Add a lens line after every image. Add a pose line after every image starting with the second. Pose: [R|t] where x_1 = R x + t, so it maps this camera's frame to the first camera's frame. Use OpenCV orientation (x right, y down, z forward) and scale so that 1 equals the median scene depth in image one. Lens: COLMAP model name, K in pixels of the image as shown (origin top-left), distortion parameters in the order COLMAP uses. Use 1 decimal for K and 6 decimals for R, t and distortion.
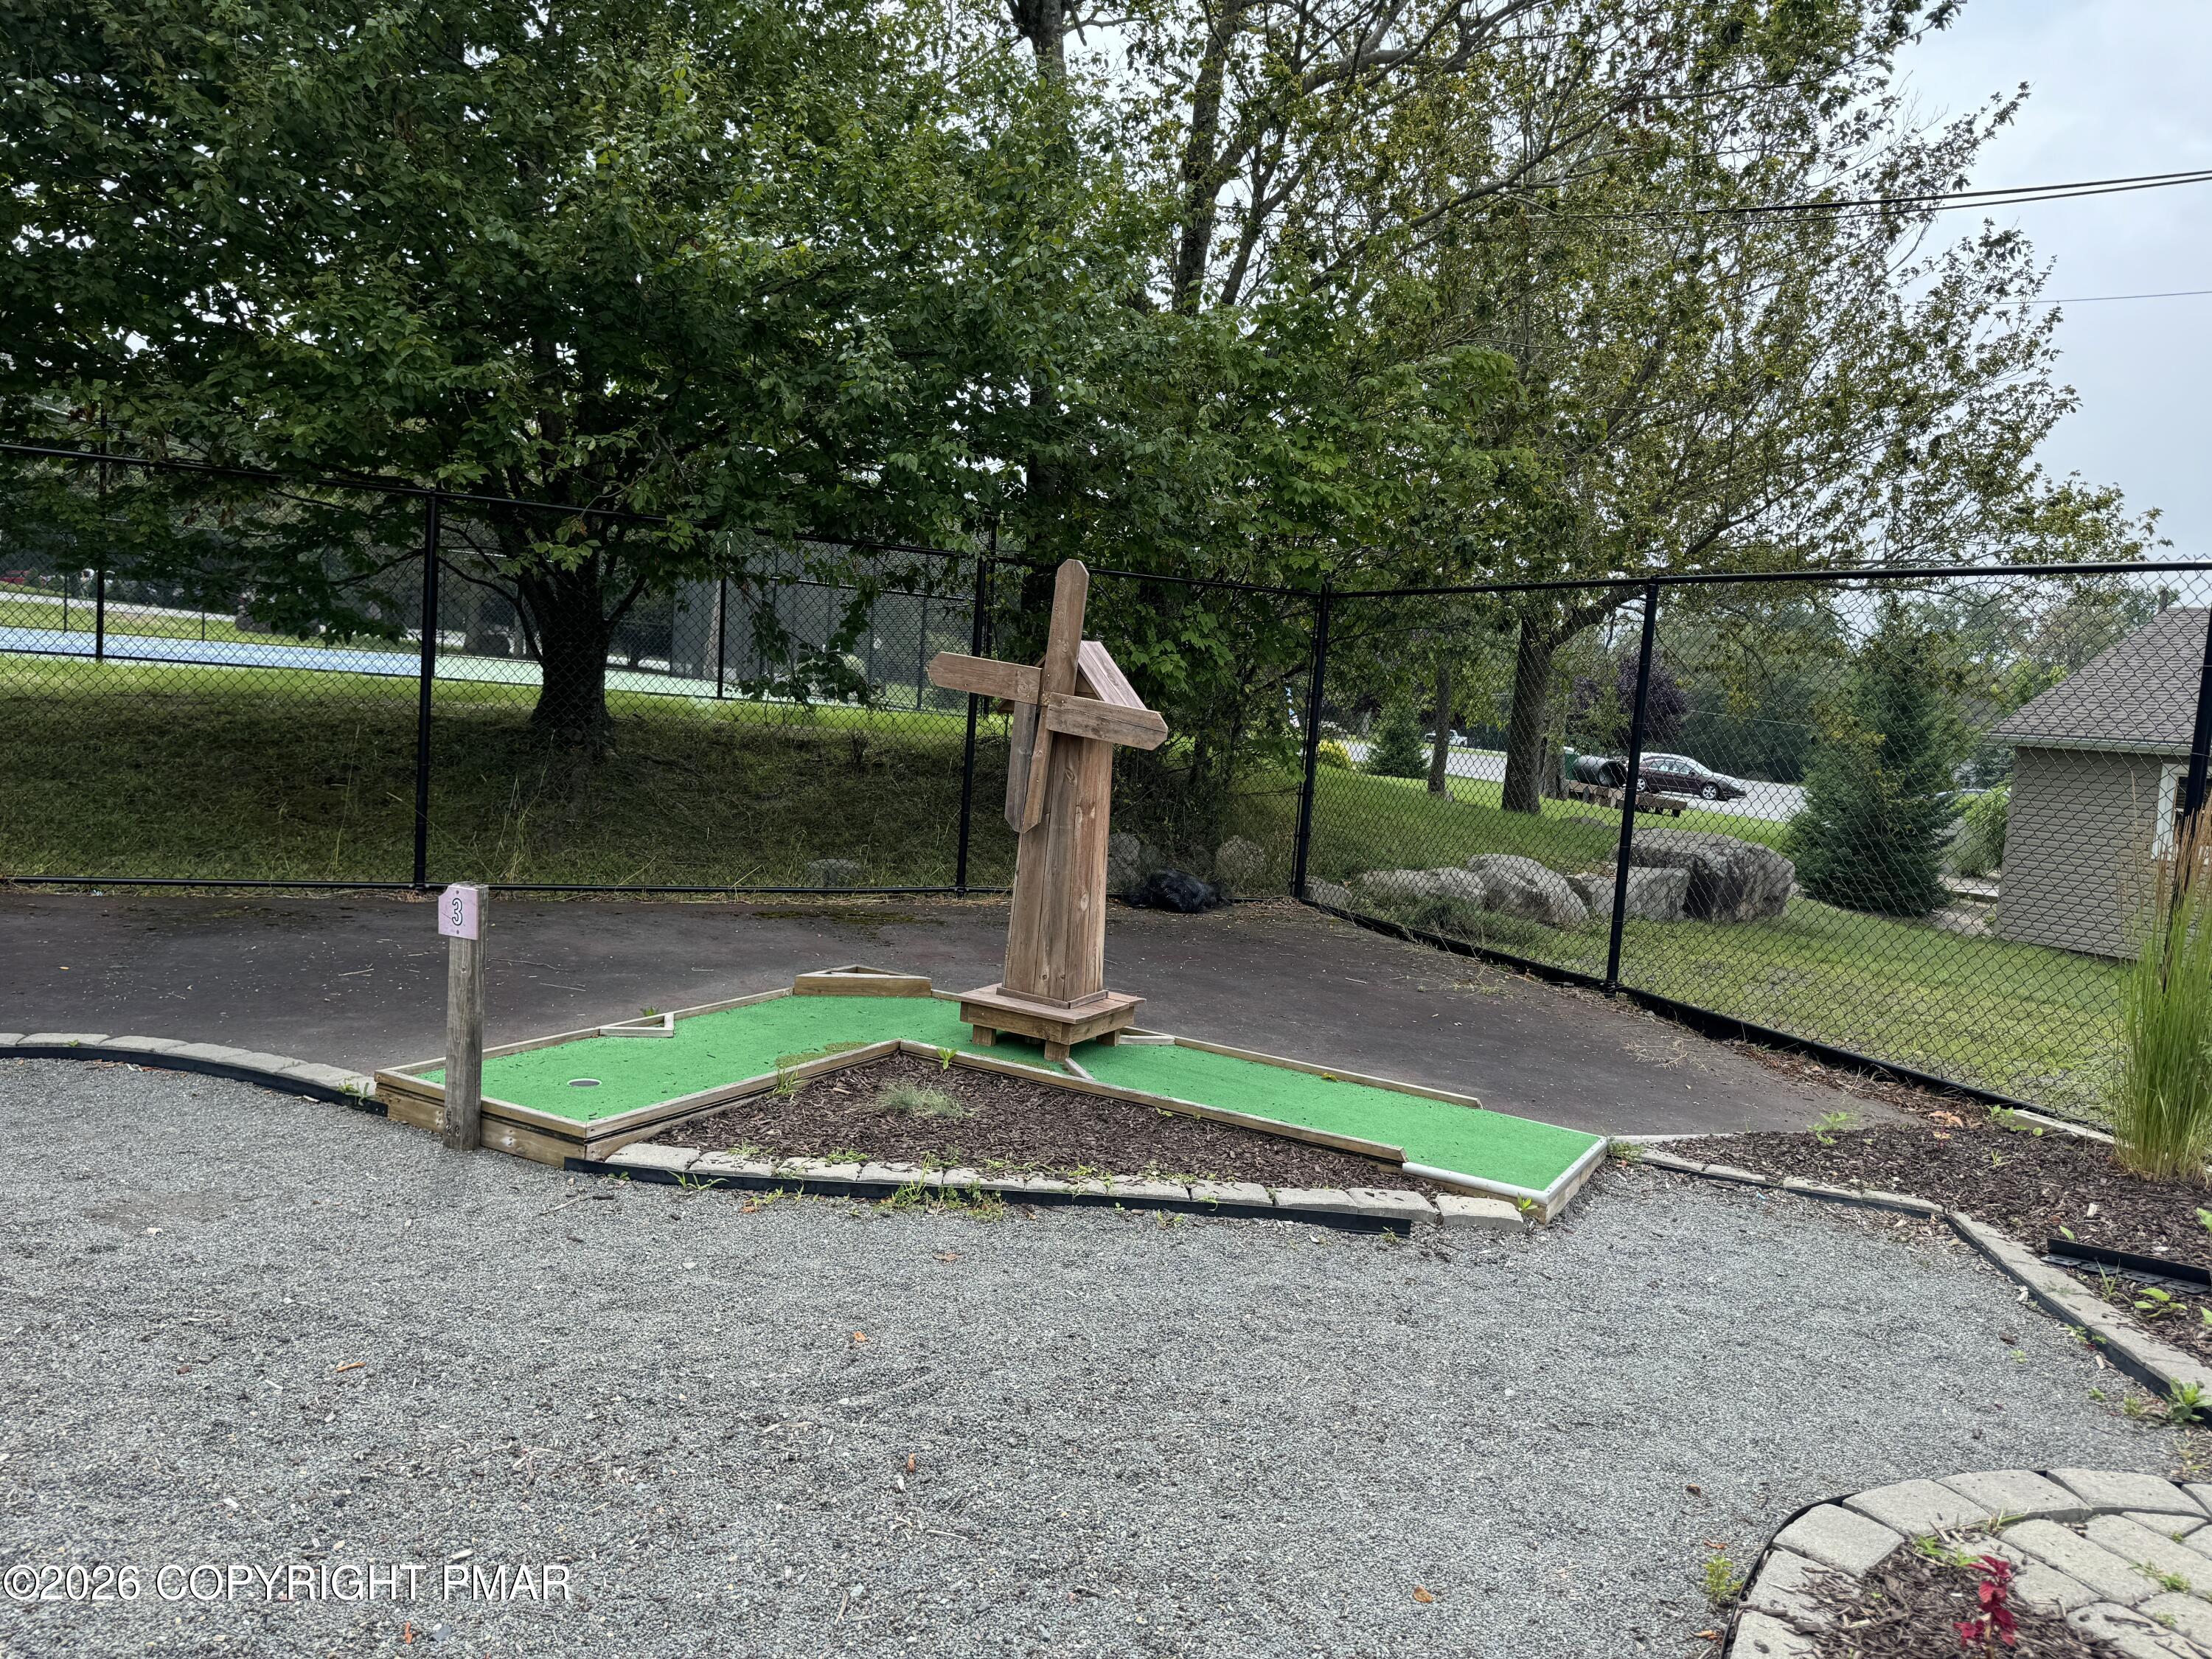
lens RADIAL K [[1589.8, 0, 1106.0], [0, 1589.8, 829.5], [0, 0, 1]] dist [0.094104, -0.119021]
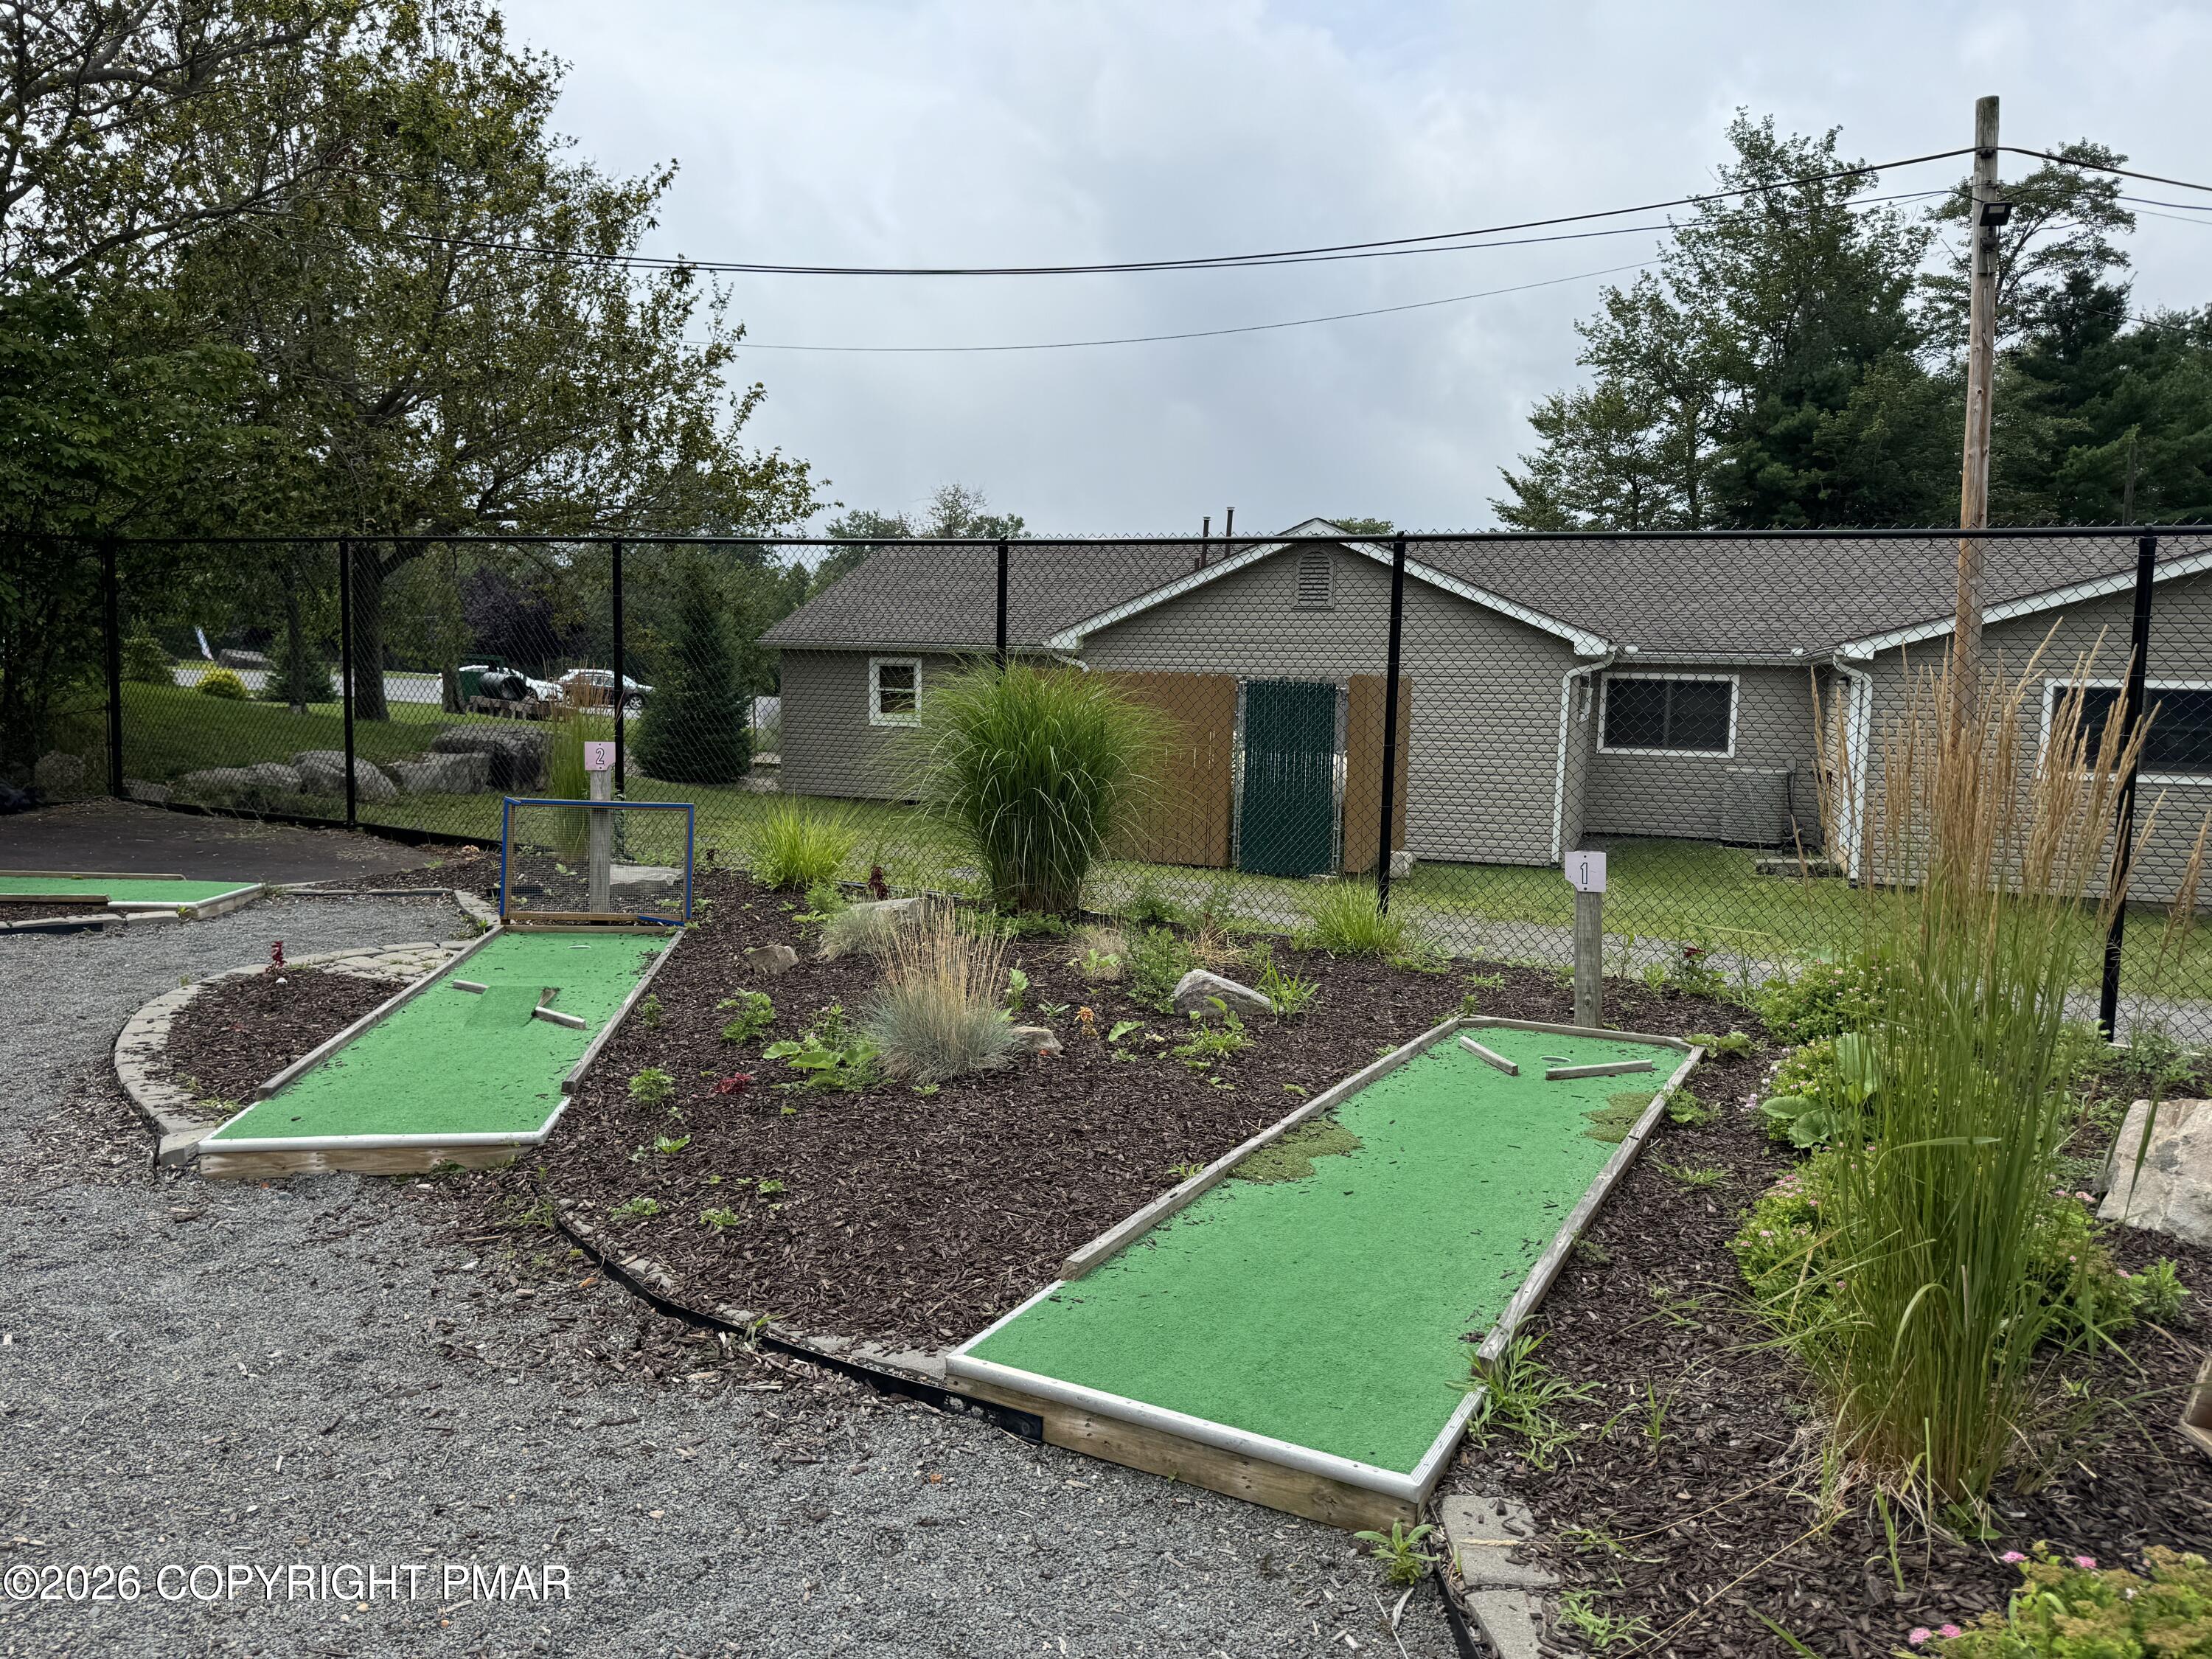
lens RADIAL K [[1589.8, 0, 1106.0], [0, 1589.8, 829.5], [0, 0, 1]] dist [0.094104, -0.119021]
pose [[0.815199, -0.107926, 0.569037, 0.027801], [0.079285, 0.994030, 0.074950, 0.030472], [-0.573729, -0.015983, 0.818889, -0.356566]]
